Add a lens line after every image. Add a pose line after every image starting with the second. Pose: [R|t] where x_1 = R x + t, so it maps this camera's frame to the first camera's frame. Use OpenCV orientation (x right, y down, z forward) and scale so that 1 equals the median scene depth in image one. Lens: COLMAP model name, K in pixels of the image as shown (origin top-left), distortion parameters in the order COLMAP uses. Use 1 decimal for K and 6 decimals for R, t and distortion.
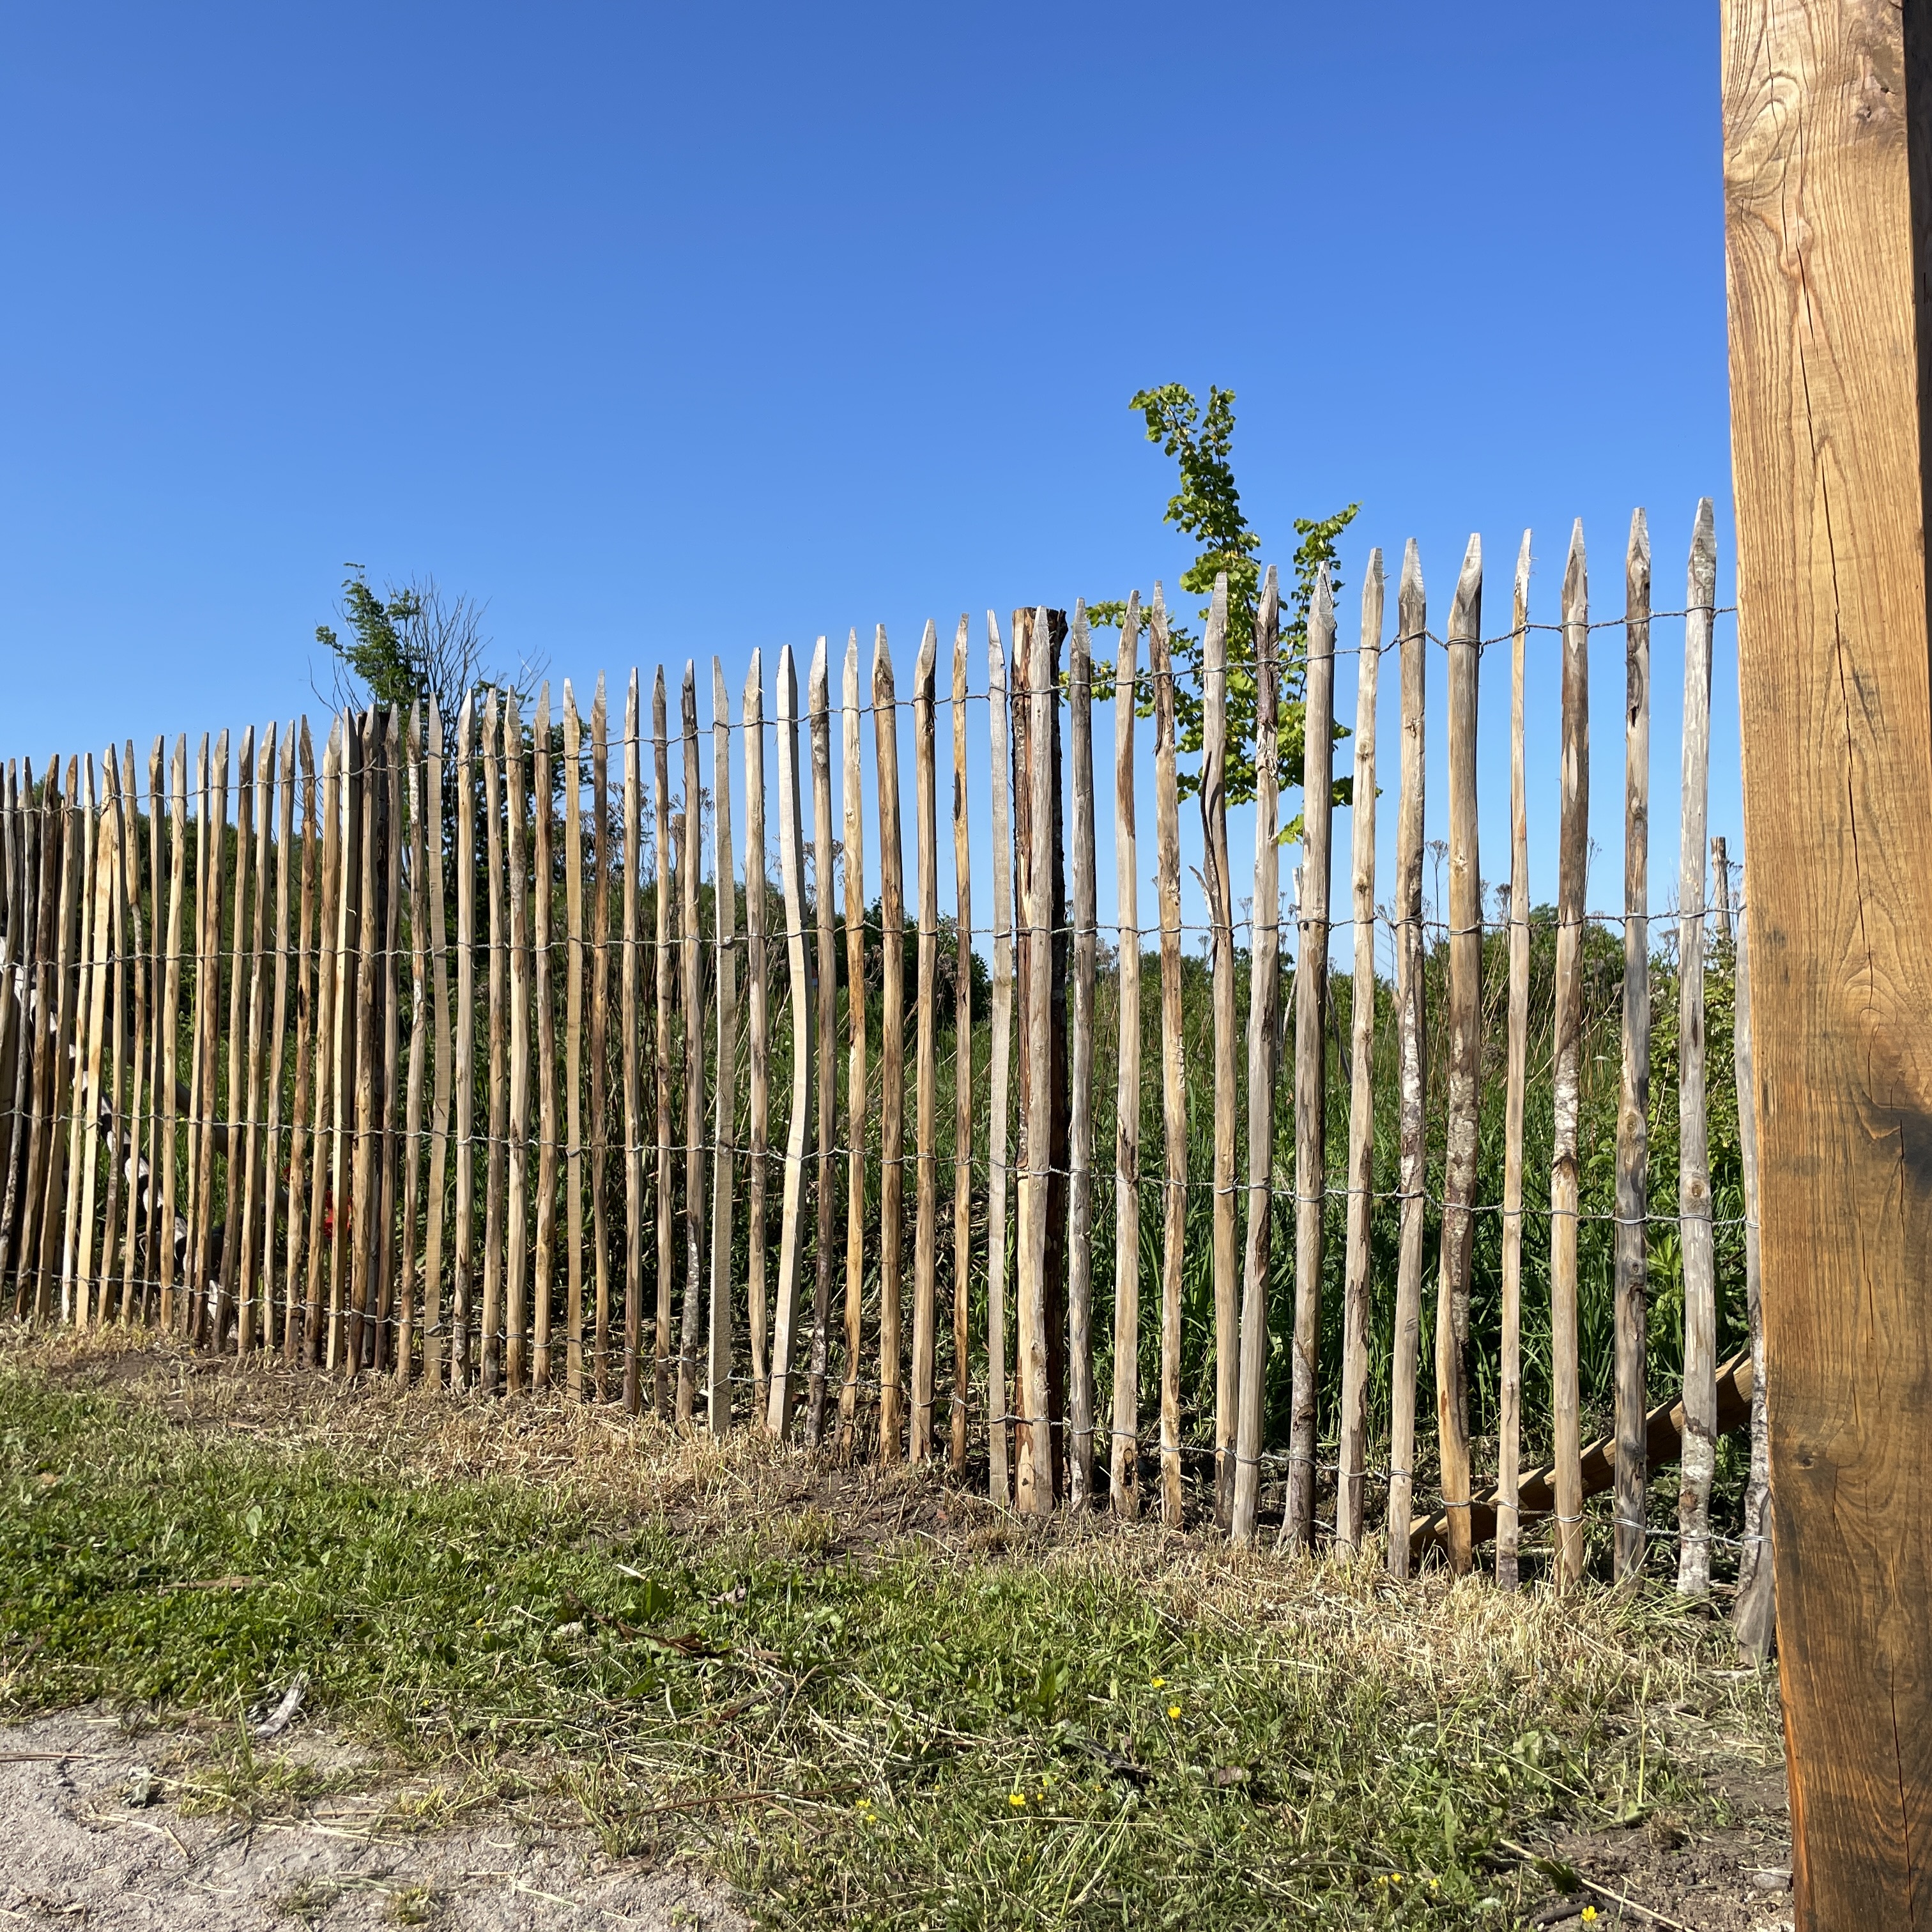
lens RADIAL K [[1922.7, 0, 965.2], [0, 1922.7, 936.4], [0, 0, 1]] dist [0.102111, -0.131700]
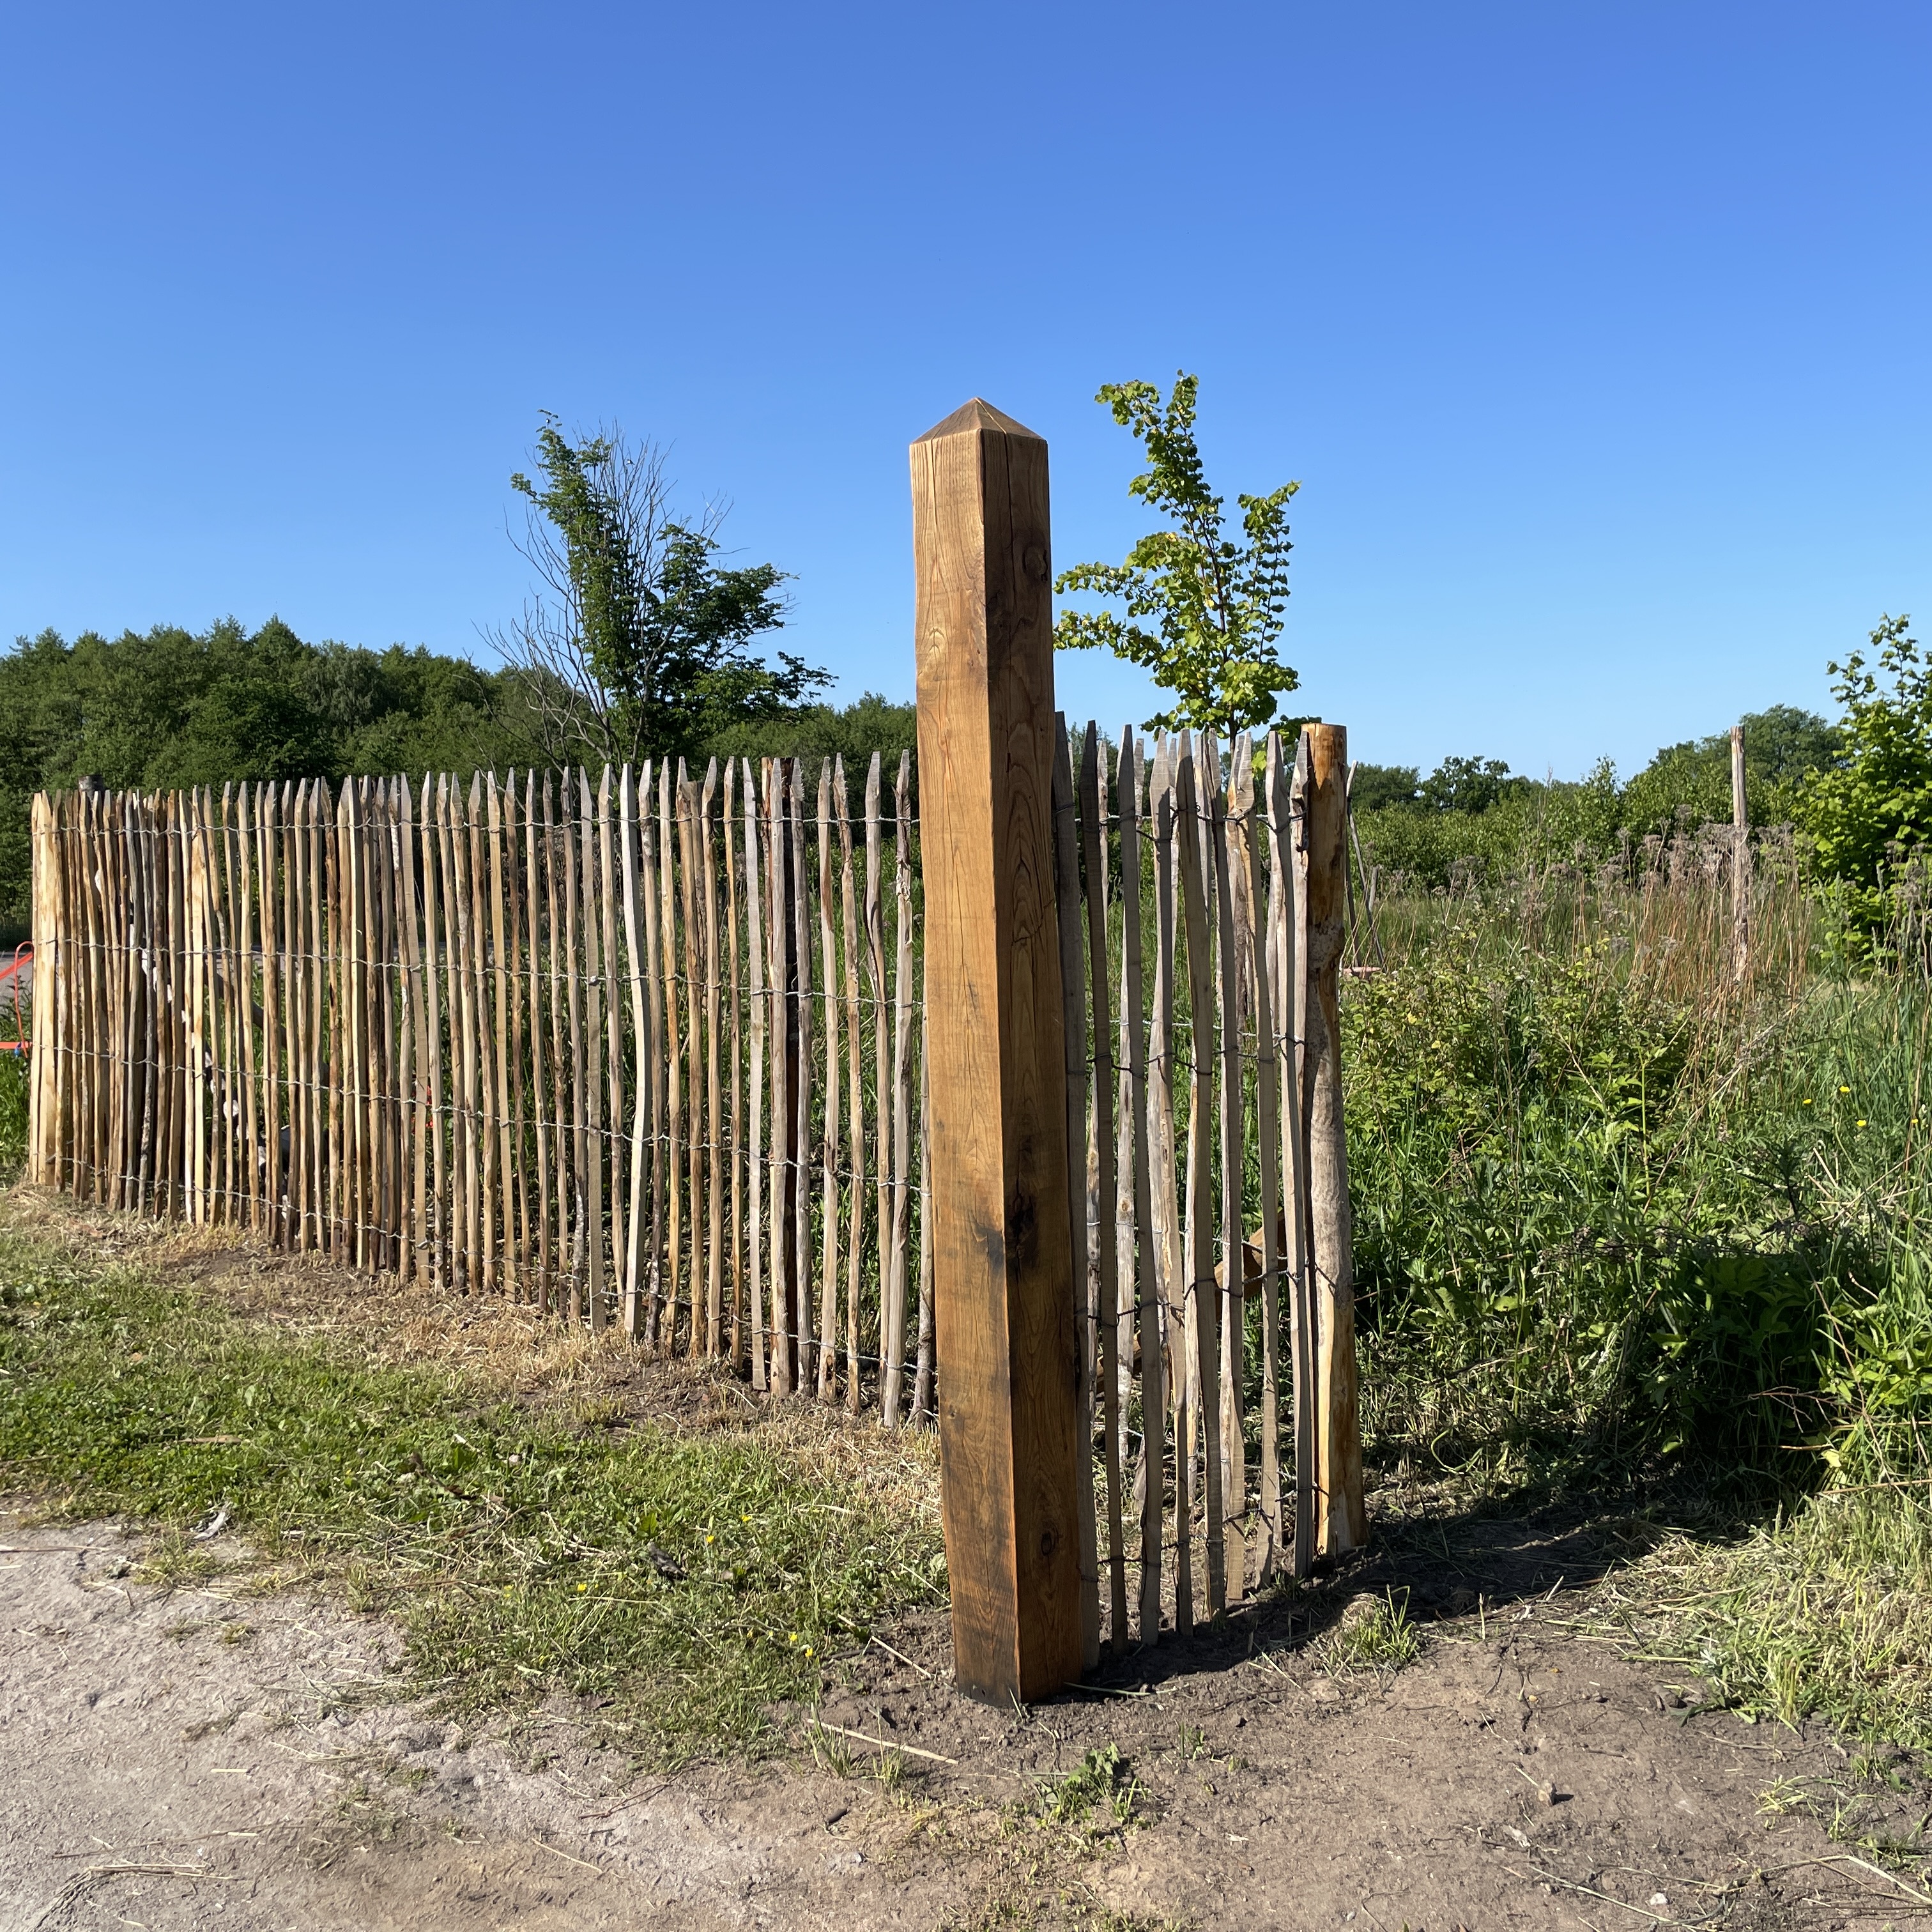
lens RADIAL K [[1922.7, 0, 965.2], [0, 1922.7, 936.4], [0, 0, 1]] dist [0.102111, -0.131700]
pose [[0.994190, -0.006633, -0.107437, 0.270849], [0.016795, 0.995434, 0.093963, -0.144151], [0.106323, -0.095222, 0.989762, -0.308564]]
